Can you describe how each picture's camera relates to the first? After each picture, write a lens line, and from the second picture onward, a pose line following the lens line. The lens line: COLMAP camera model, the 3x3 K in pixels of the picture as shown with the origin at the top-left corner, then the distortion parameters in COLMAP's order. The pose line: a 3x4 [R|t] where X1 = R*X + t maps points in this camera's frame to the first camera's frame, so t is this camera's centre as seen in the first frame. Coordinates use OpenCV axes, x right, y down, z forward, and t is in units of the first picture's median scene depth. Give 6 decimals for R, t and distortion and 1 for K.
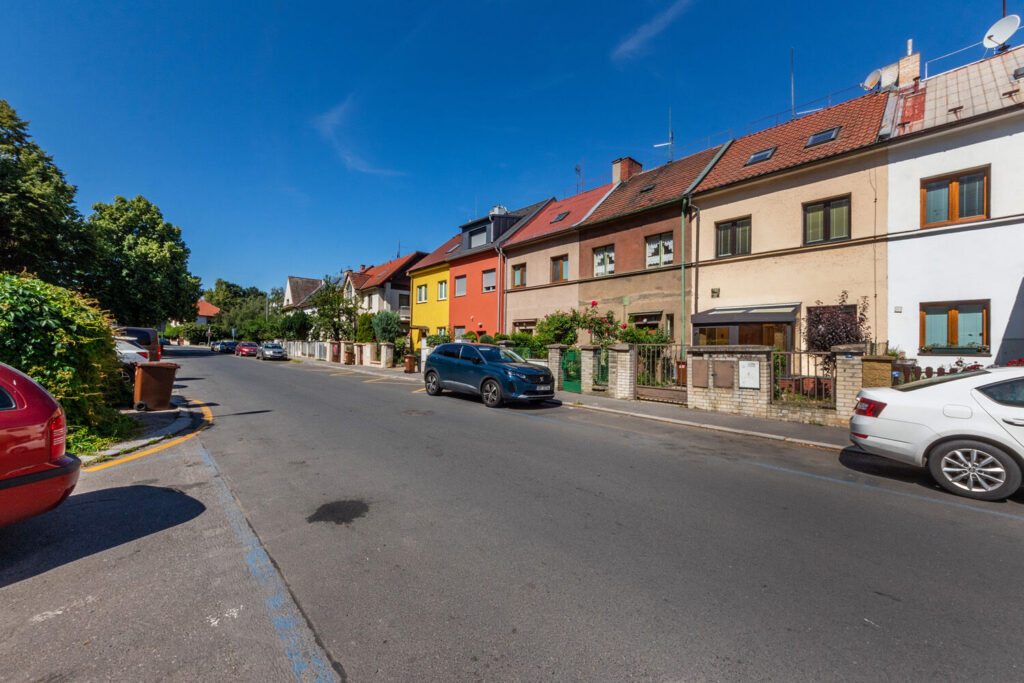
lens RADIAL K [[387.8, 0, 514.3], [0, 387.8, 343.9], [0, 0, 1]] dist [-0.000680, -0.000027]
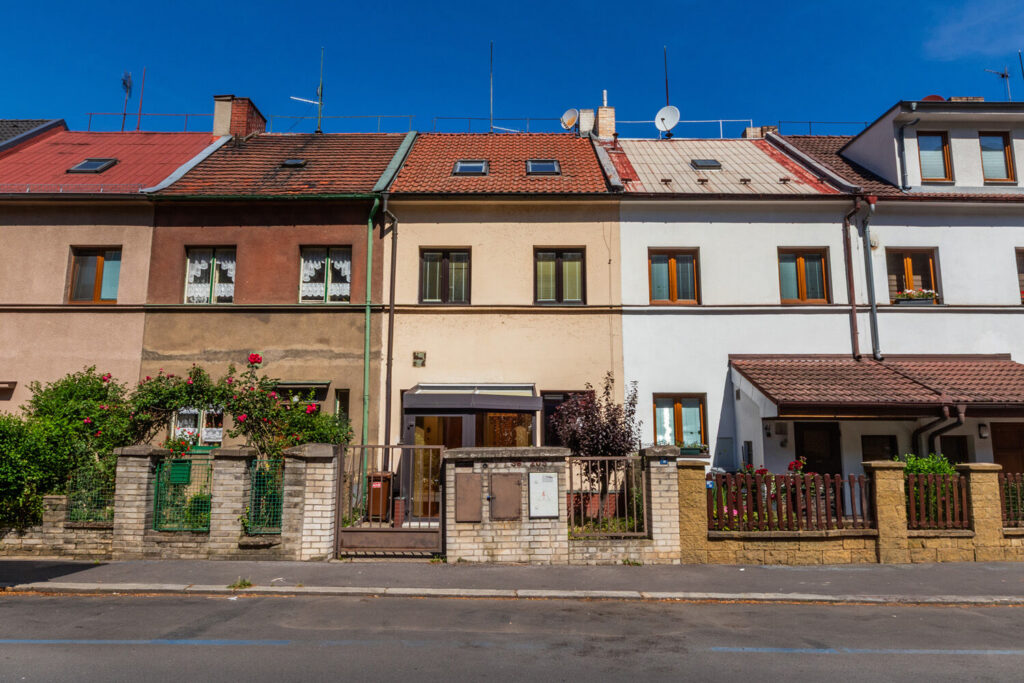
lens RADIAL K [[668.8, 0, 508.1], [0, 668.8, 343.1], [0, 0, 1]] dist [0.003815, 0.007416]
pose [[0.684745, 0.104798, 0.721208, -0.162631], [0.000579, 0.989528, -0.144337, -0.004547], [-0.728782, 0.099252, 0.677514, 0.202861]]
